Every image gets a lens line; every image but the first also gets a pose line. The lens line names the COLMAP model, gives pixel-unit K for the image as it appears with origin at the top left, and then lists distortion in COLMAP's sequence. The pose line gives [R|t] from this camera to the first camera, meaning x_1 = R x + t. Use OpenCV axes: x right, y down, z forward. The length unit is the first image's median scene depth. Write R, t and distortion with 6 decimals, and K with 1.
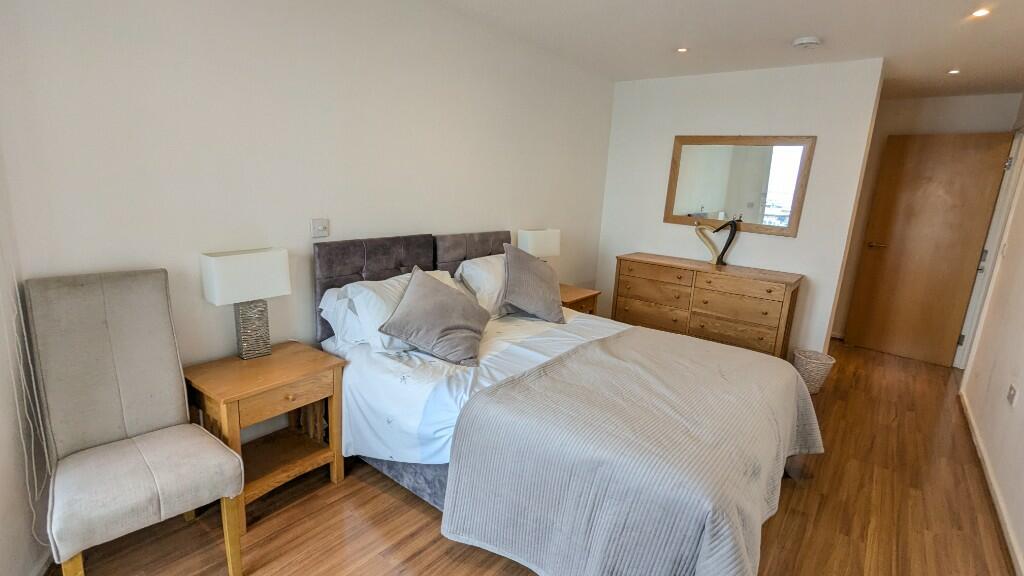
lens RADIAL K [[484.3, 0, 512.0], [0, 484.3, 288.0], [0, 0, 1]] dist [-0.003342, -0.000275]
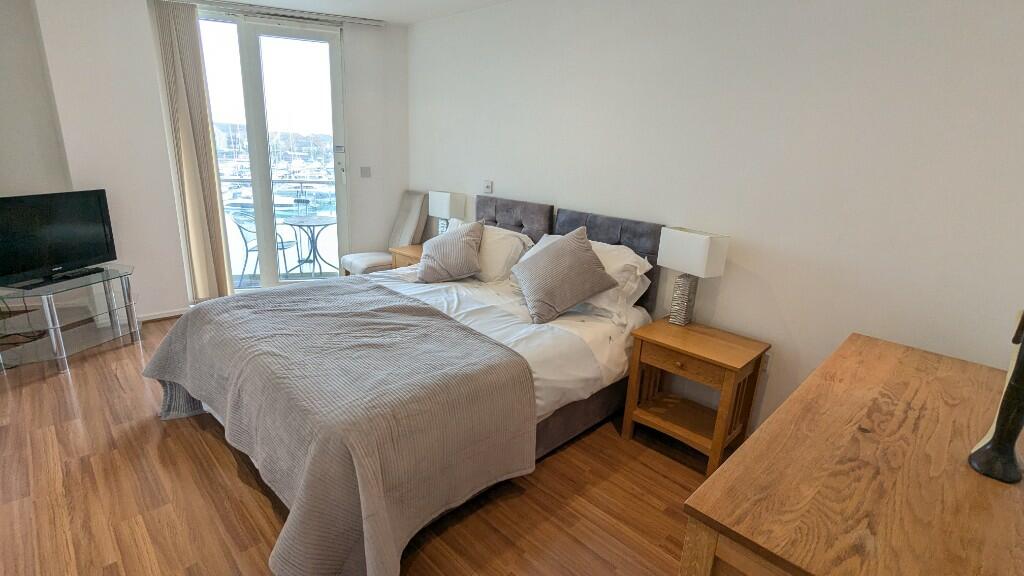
lens RADIAL K [[488.1, 0, 512.0], [0, 488.1, 288.0], [0, 0, 1]] dist [-0.000848, -0.000144]
pose [[-0.128060, 0.215364, -0.968101, 1.126155], [-0.261563, 0.934244, 0.242431, -0.214017], [0.956653, 0.284265, -0.063308, 1.237650]]
